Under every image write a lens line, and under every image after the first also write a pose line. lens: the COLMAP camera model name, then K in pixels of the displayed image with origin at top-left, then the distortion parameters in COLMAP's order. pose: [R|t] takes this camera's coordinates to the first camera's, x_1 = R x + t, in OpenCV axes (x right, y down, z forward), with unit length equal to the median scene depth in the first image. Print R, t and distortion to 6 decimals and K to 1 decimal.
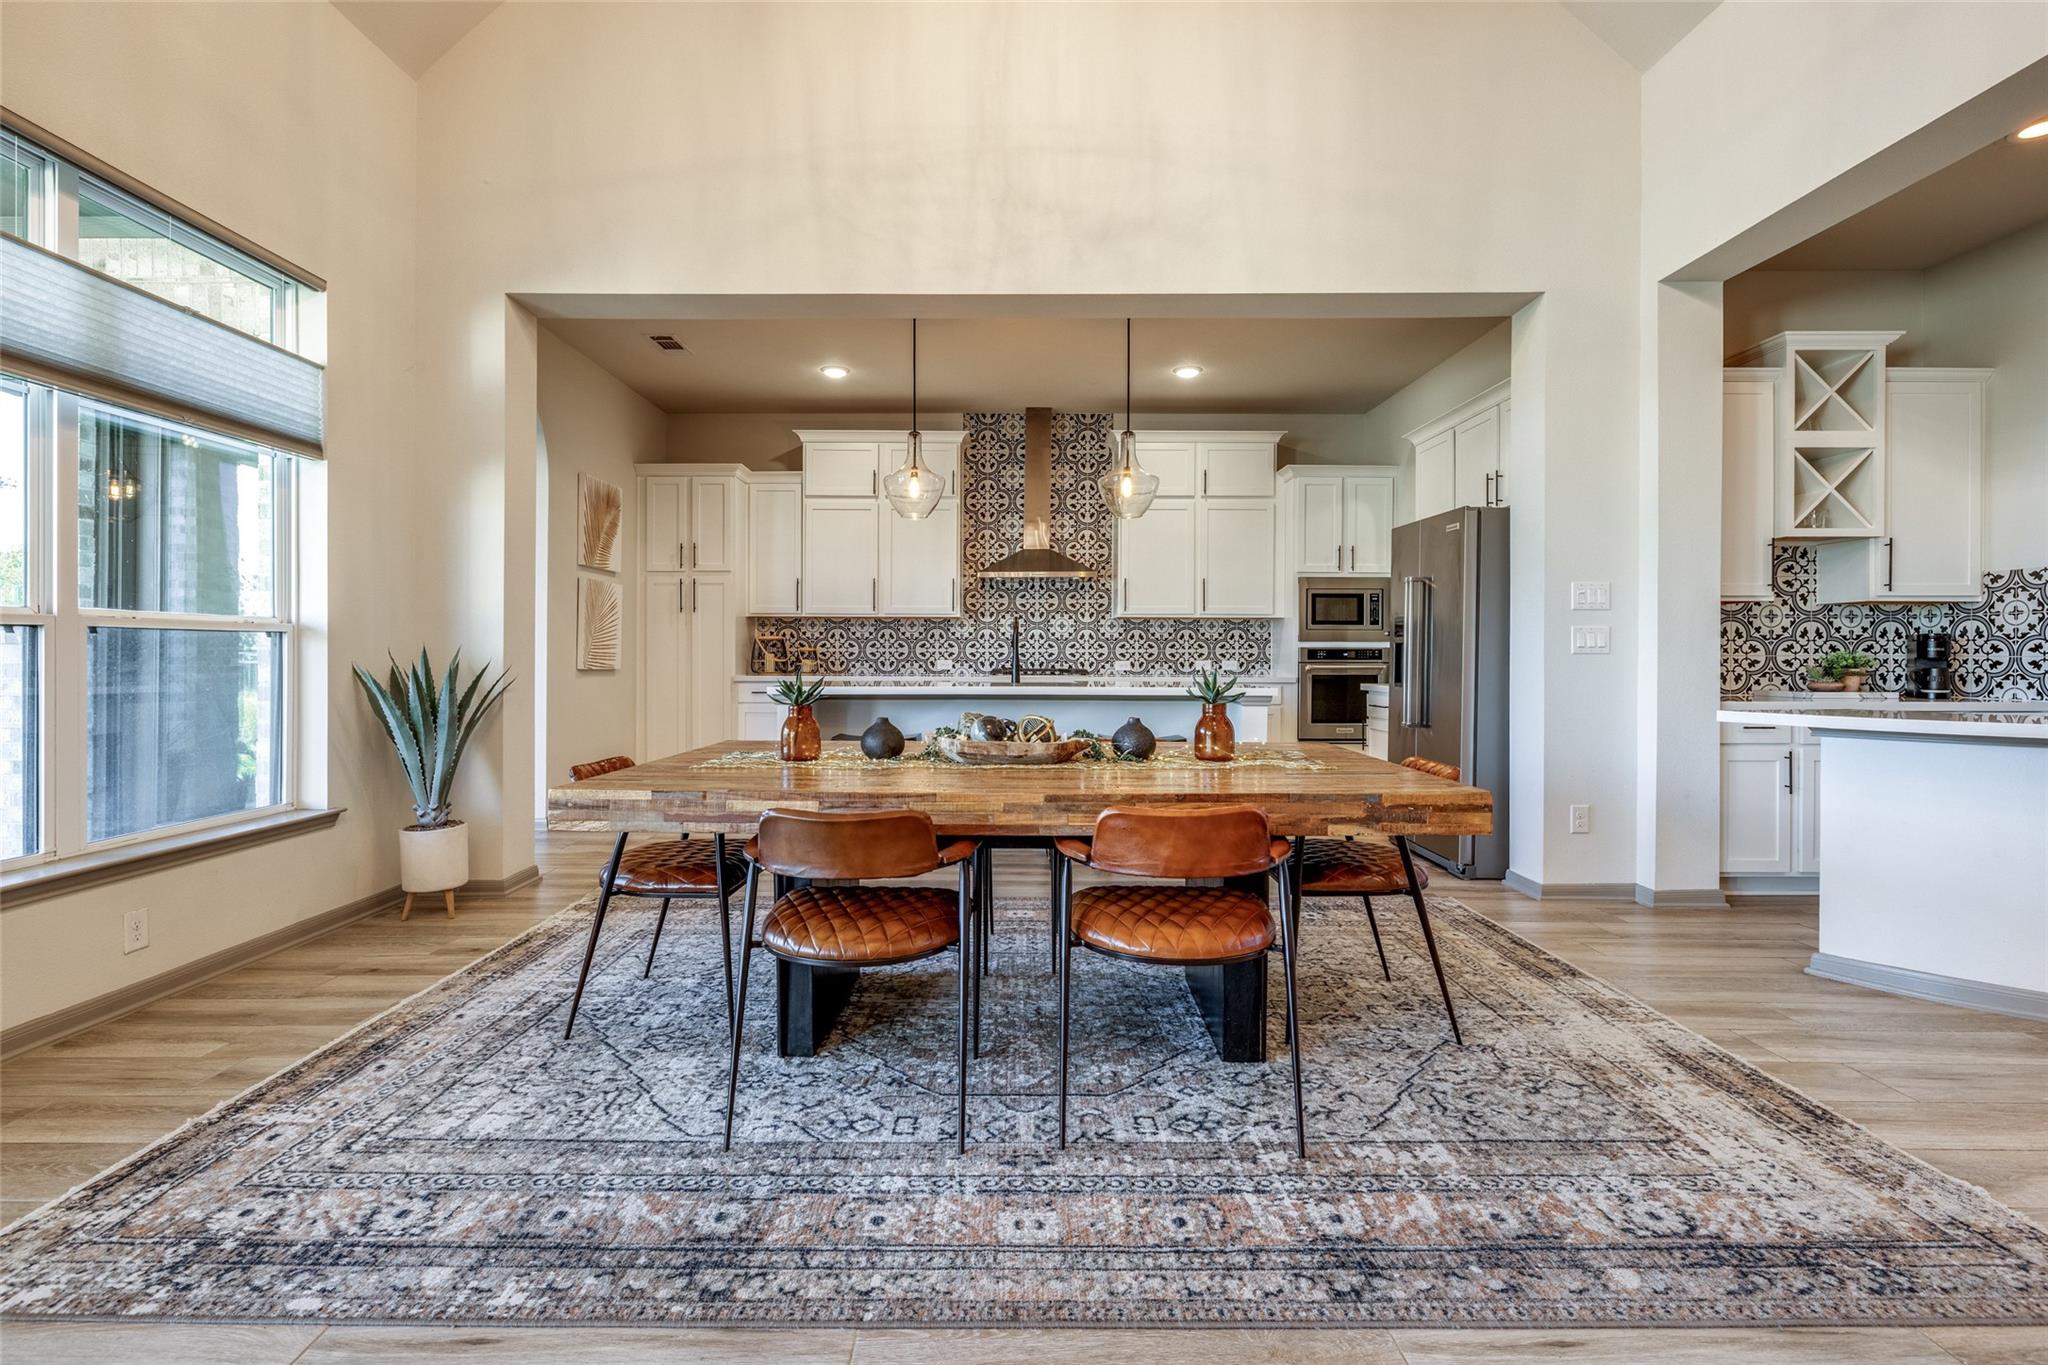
lens RADIAL K [[954.2, 0, 1005.5], [0, 954.2, 657.0], [0, 0, 1]] dist [-0.003908, 0.001264]
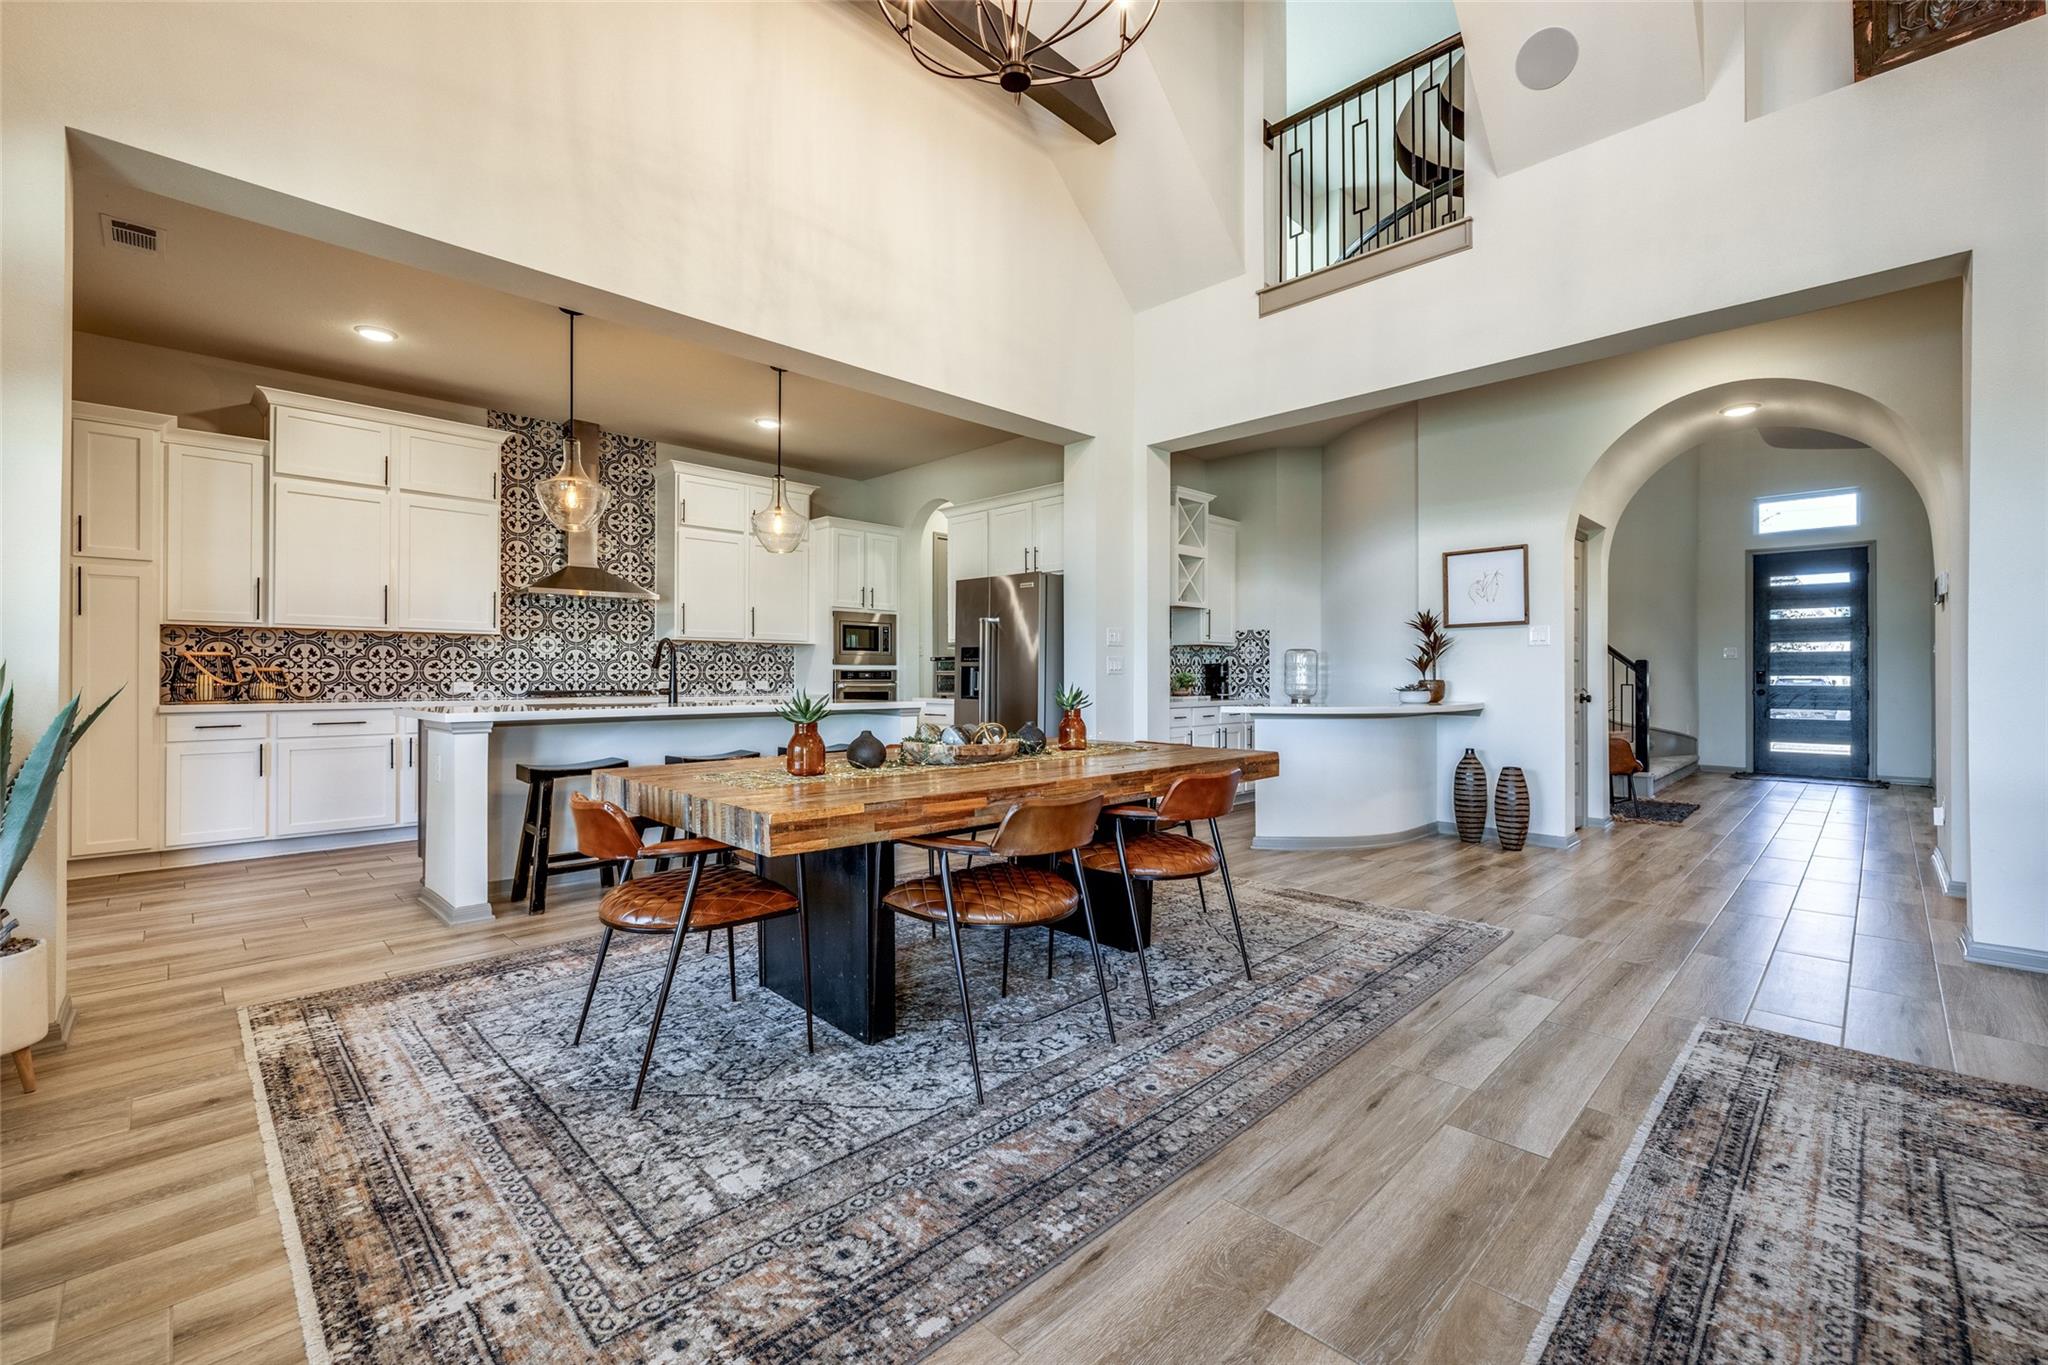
lens RADIAL K [[862.1, 0, 1035.3], [0, 862.1, 671.0], [0, 0, 1]] dist [0.000673, 0.000555]
pose [[0.697653, 0.002346, 0.716432, -0.429872], [0.003765, 0.999969, -0.006941, 0.000620], [-0.716426, 0.007540, 0.697622, 0.094959]]
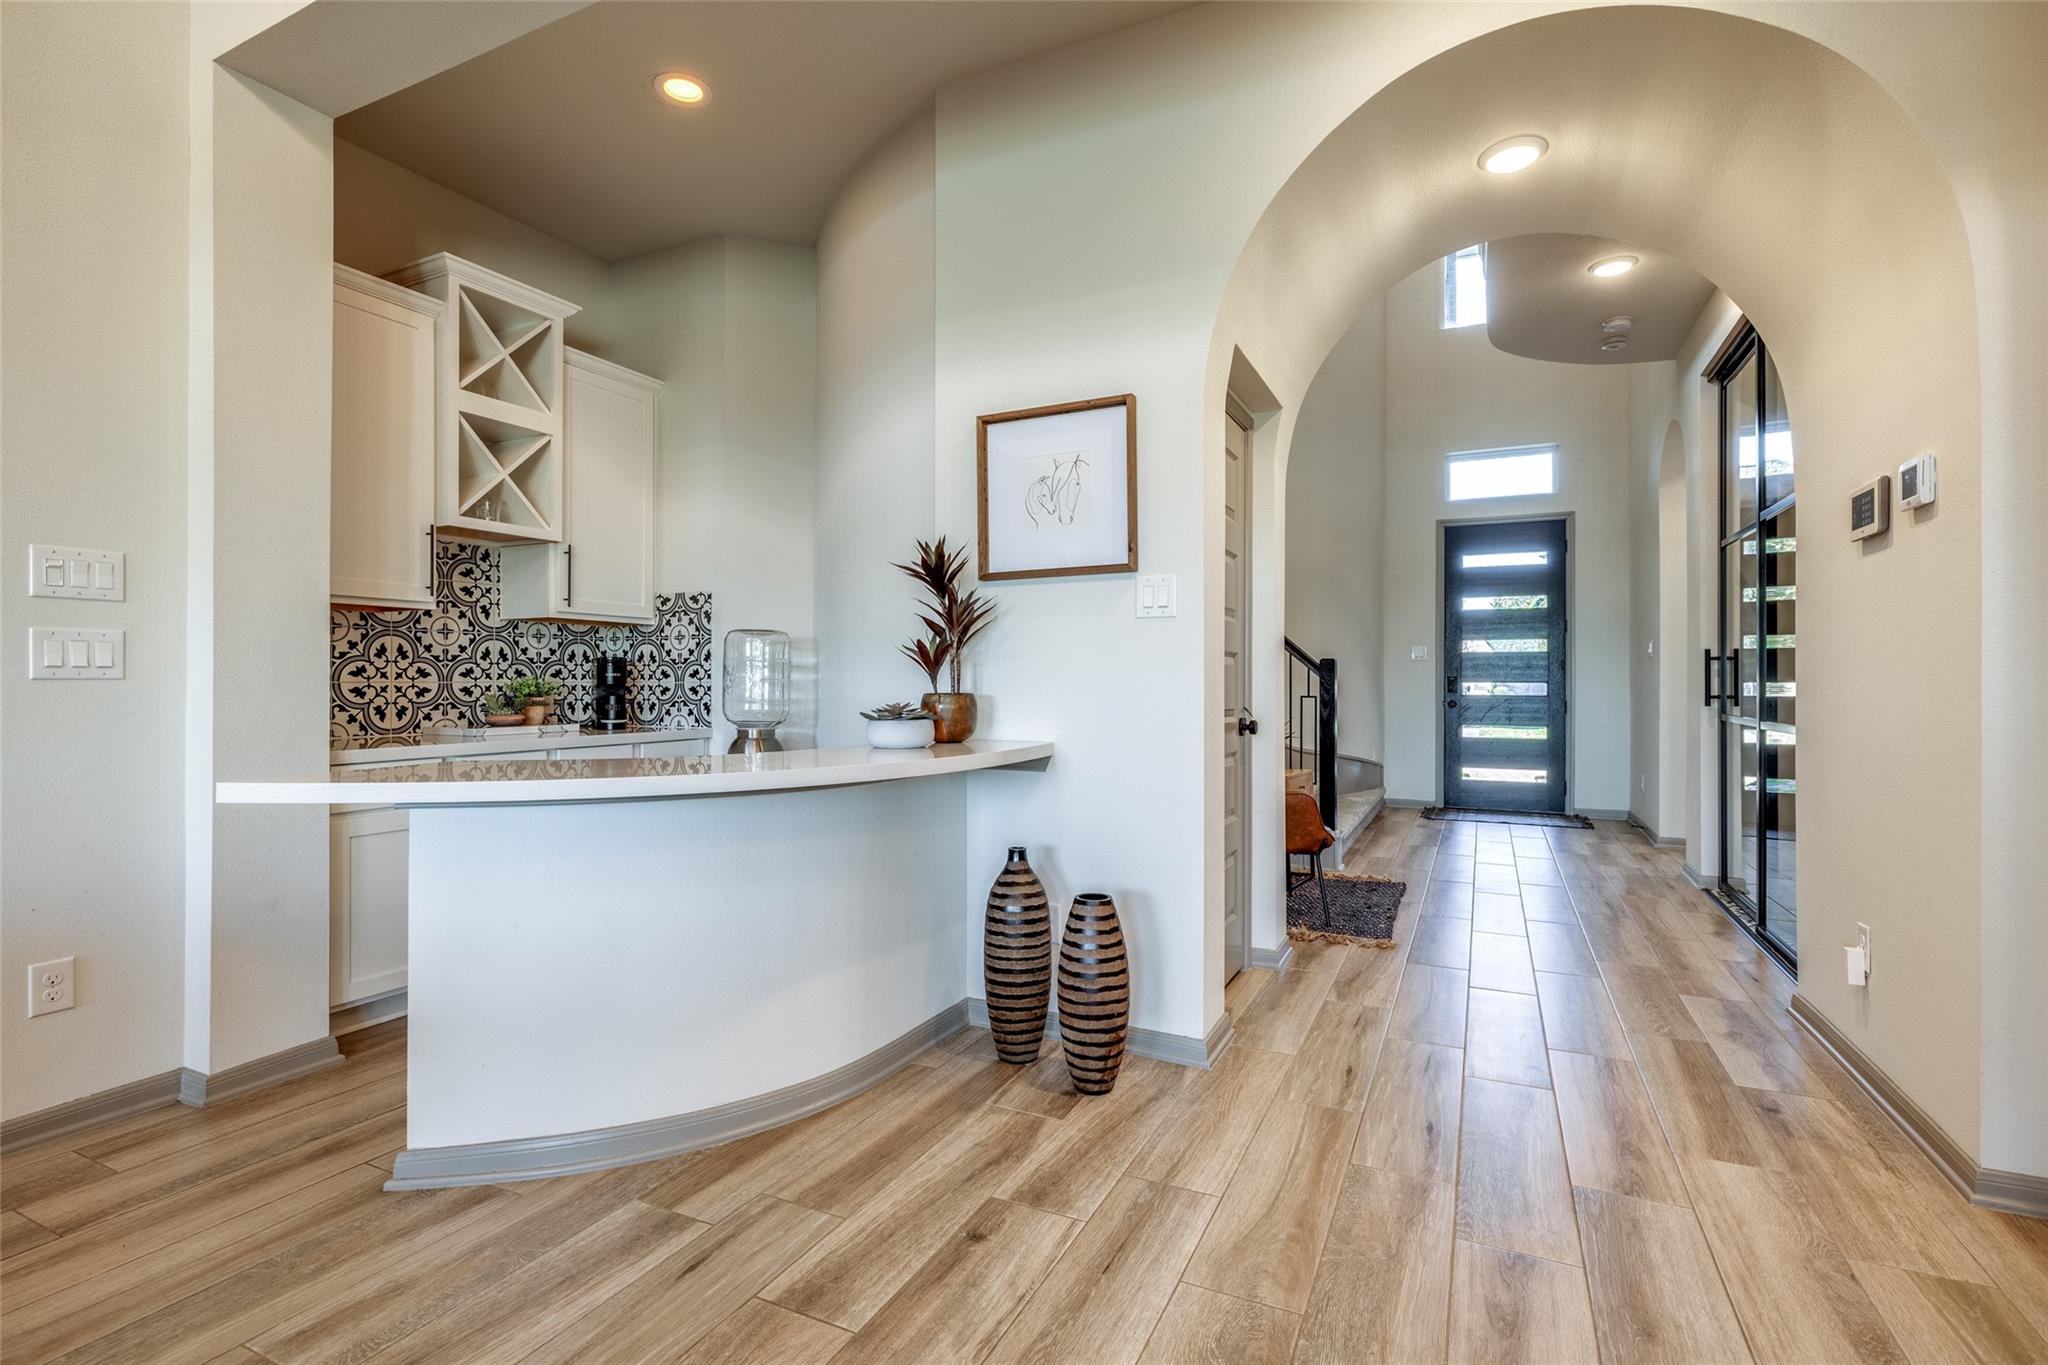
lens RADIAL K [[944.2, 0, 1033.3], [0, 944.2, 679.8], [0, 0, 1]] dist [-0.000100, 0.000312]
pose [[0.428070, 0.000256, 0.903745, 0.313933], [0.003576, 0.999992, -0.001977, -0.000017], [-0.903738, 0.004078, 0.428066, 0.237924]]
